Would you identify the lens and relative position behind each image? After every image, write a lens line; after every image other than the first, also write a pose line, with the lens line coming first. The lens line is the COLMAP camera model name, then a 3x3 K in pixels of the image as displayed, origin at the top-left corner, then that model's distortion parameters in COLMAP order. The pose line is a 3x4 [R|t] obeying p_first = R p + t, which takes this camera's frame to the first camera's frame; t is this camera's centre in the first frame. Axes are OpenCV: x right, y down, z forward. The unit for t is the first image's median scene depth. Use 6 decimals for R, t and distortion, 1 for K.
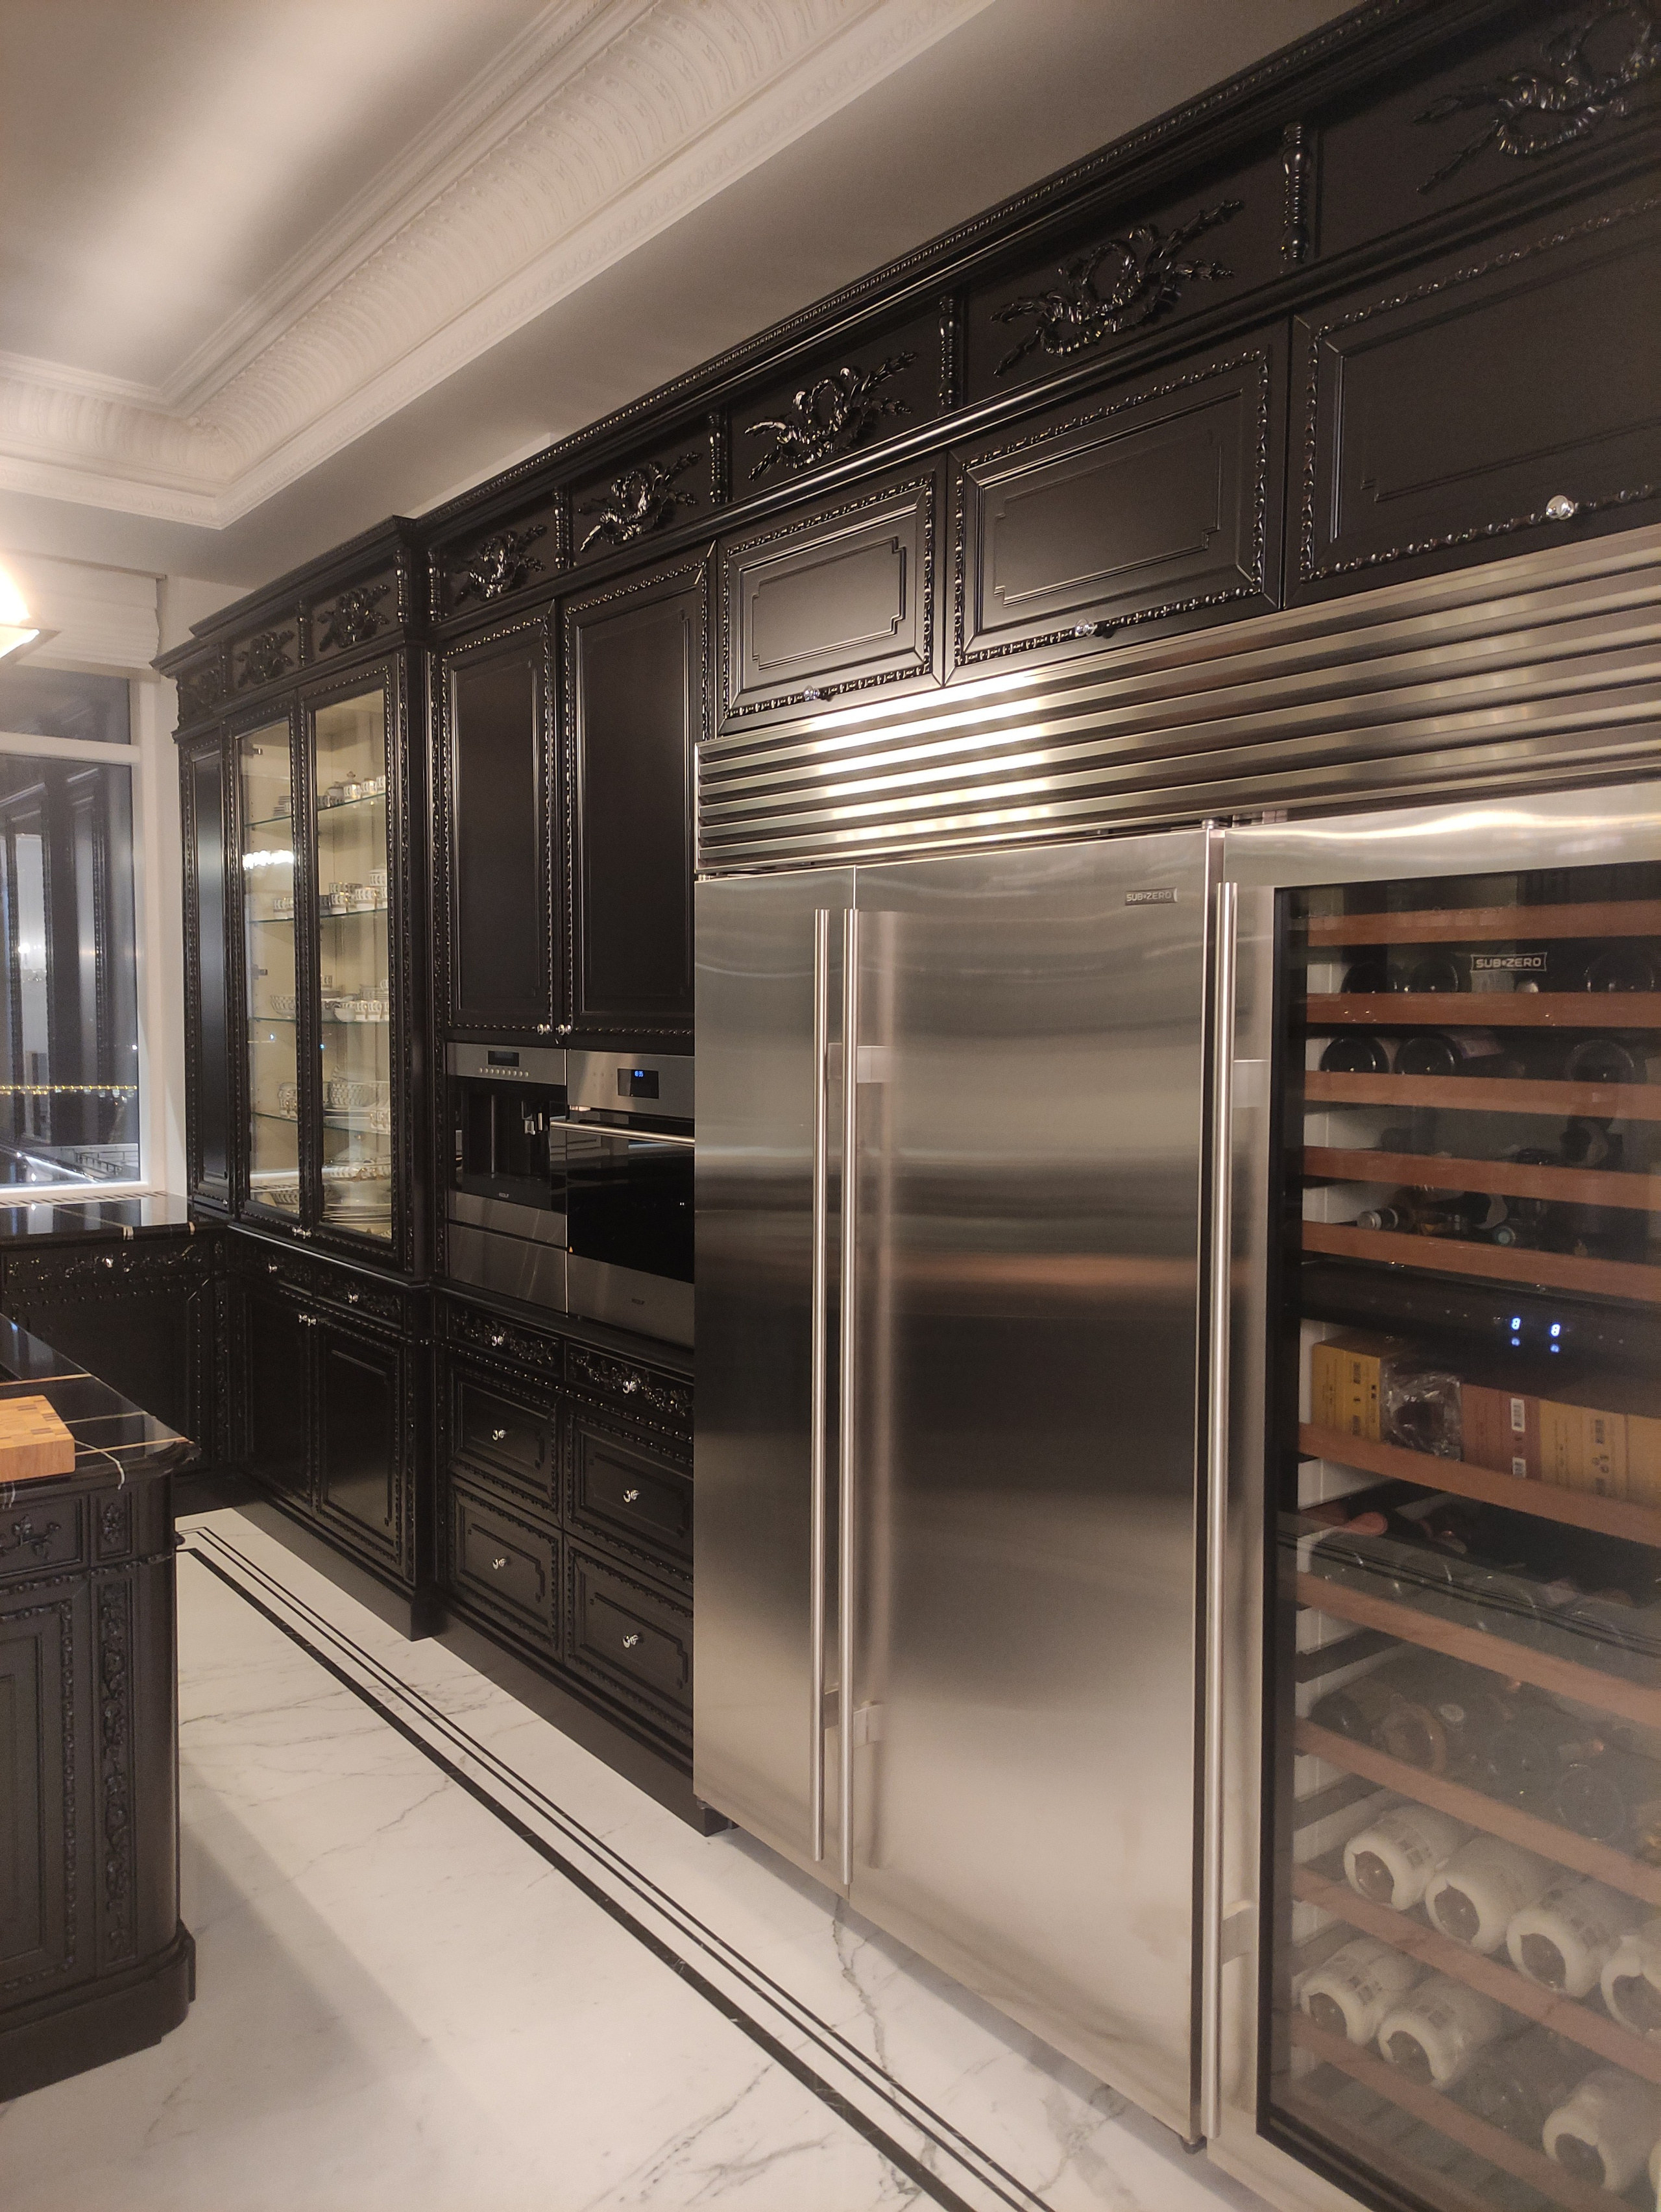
lens RADIAL K [[1635.2, 0, 830.5], [0, 1635.2, 1106.0], [0, 0, 1]] dist [0.086162, -0.084265]
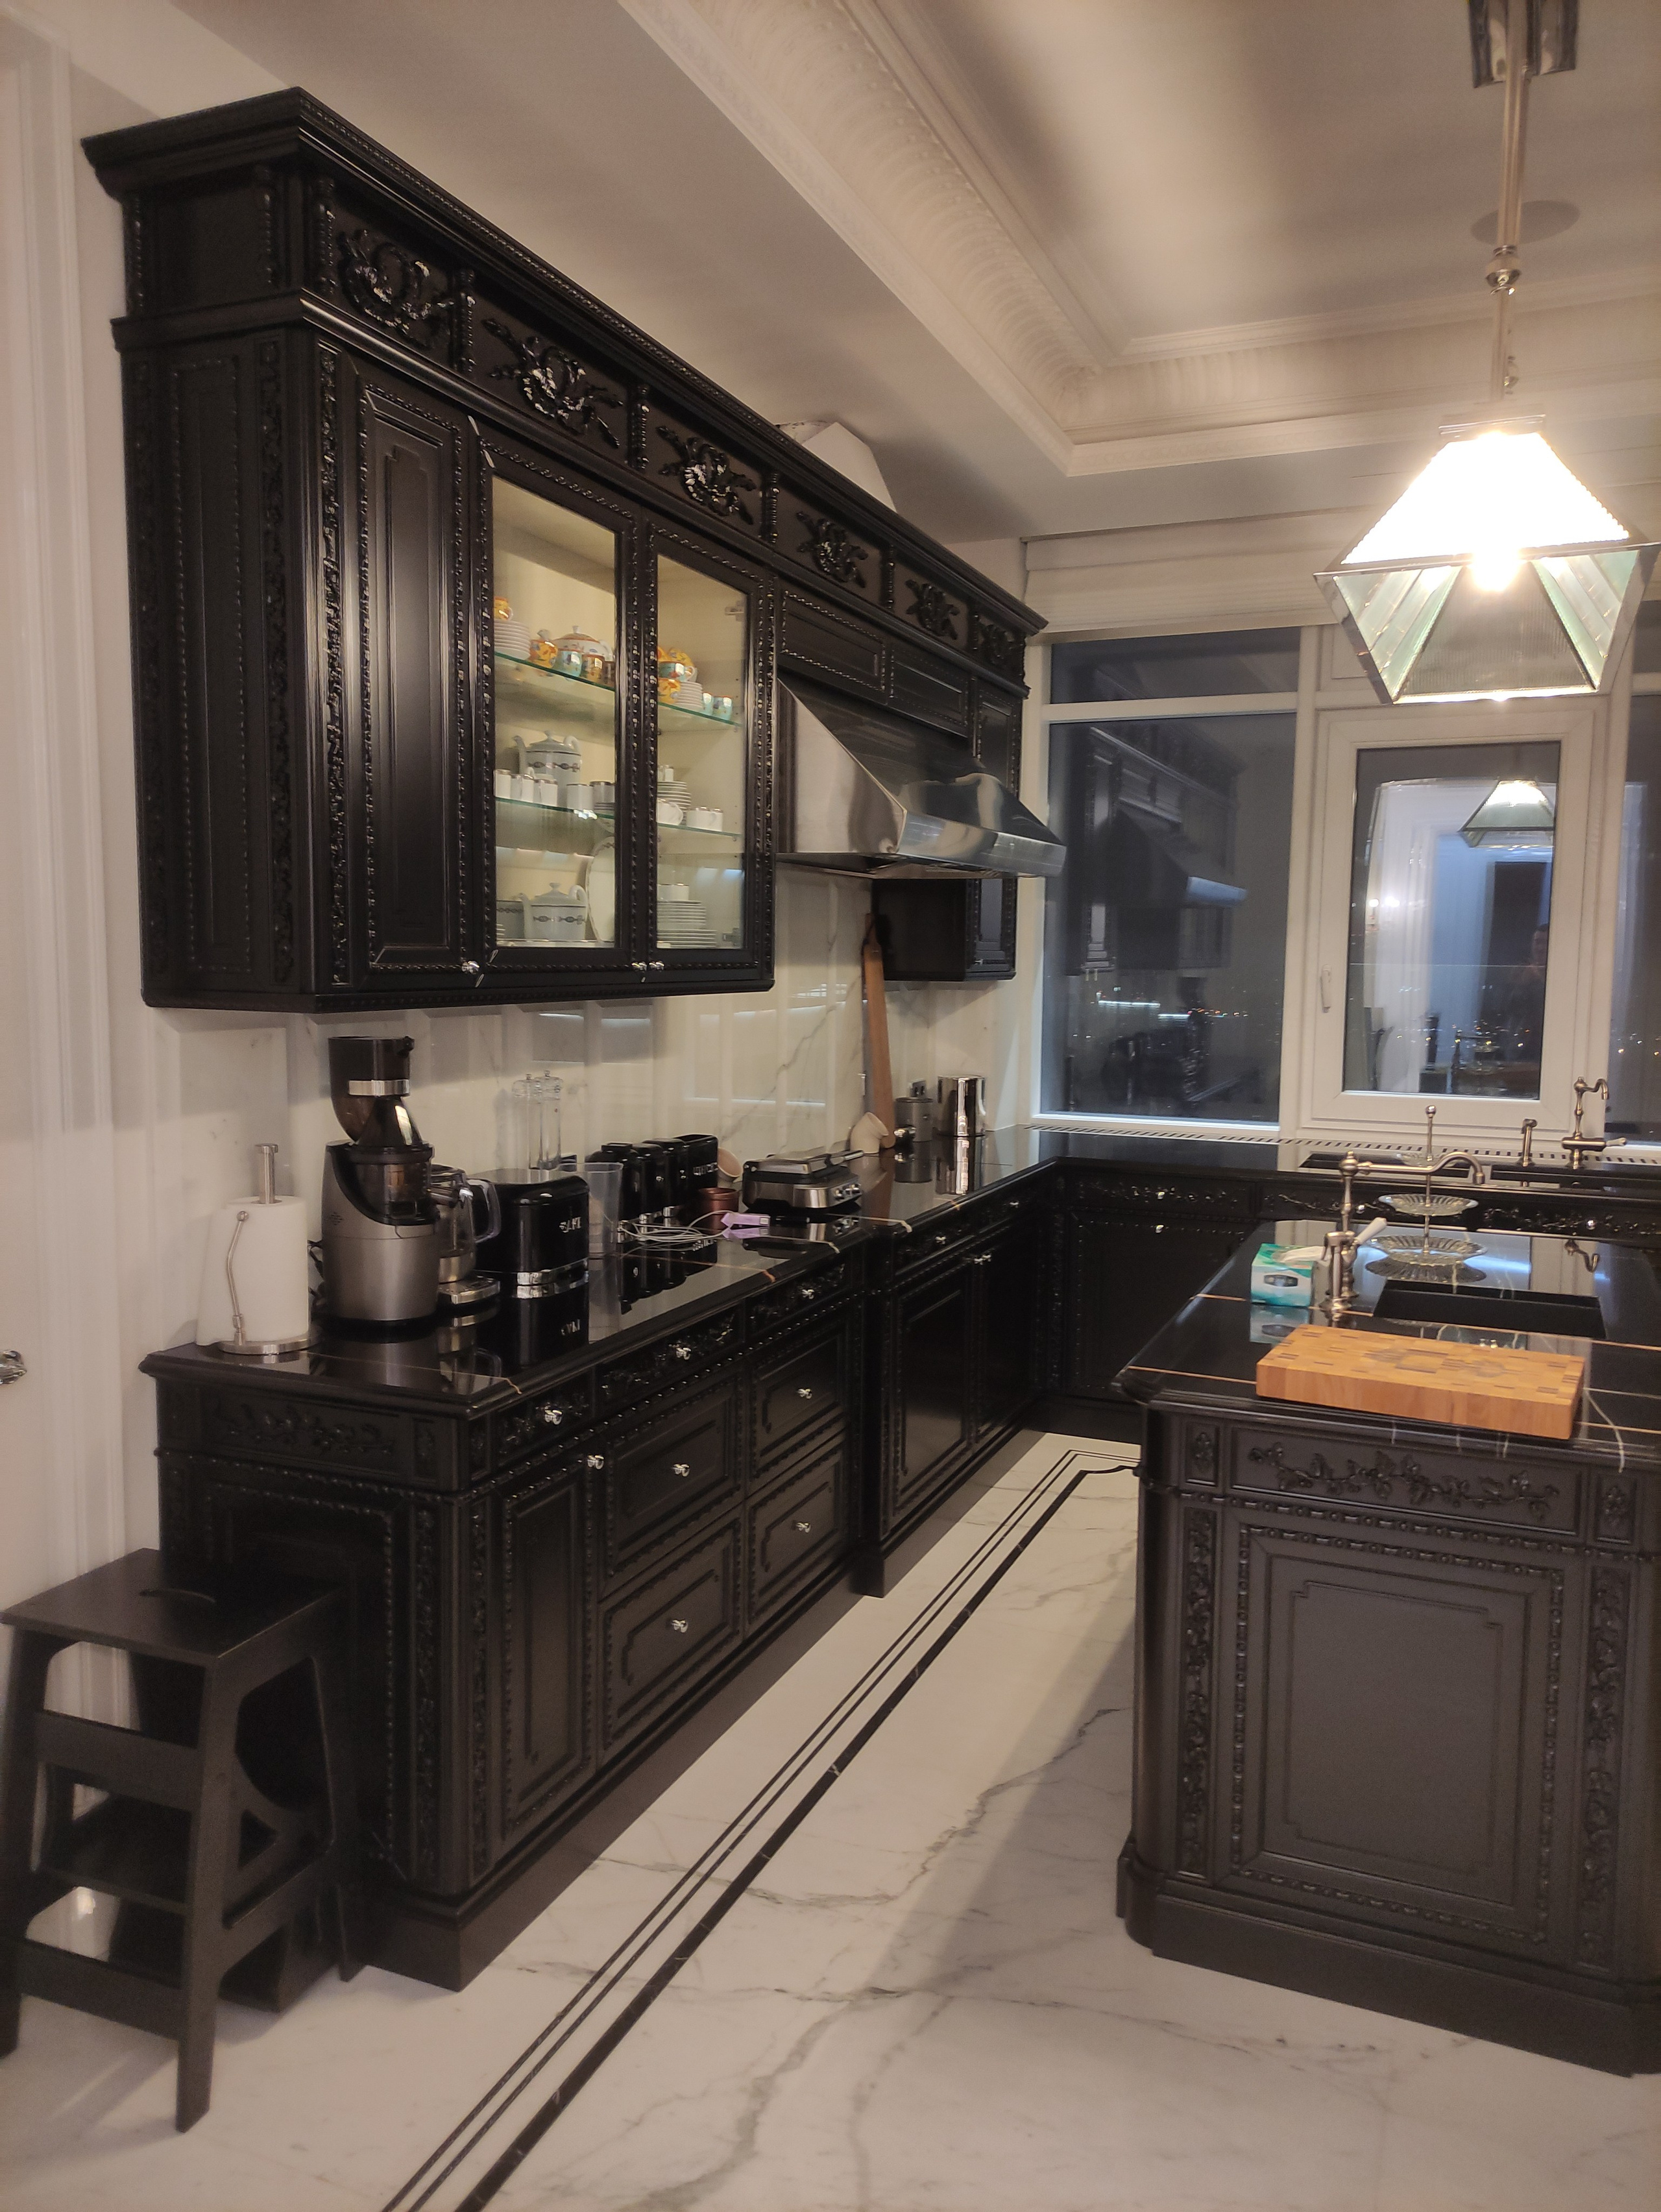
lens RADIAL K [[1635.2, 0, 830.5], [0, 1635.2, 1106.0], [0, 0, 1]] dist [0.086162, -0.084265]
pose [[0.488694, 0.080070, -0.868773, 0.093541], [-0.058415, 0.996548, 0.058987, -0.001597], [0.870497, 0.021923, 0.491684, 0.097702]]
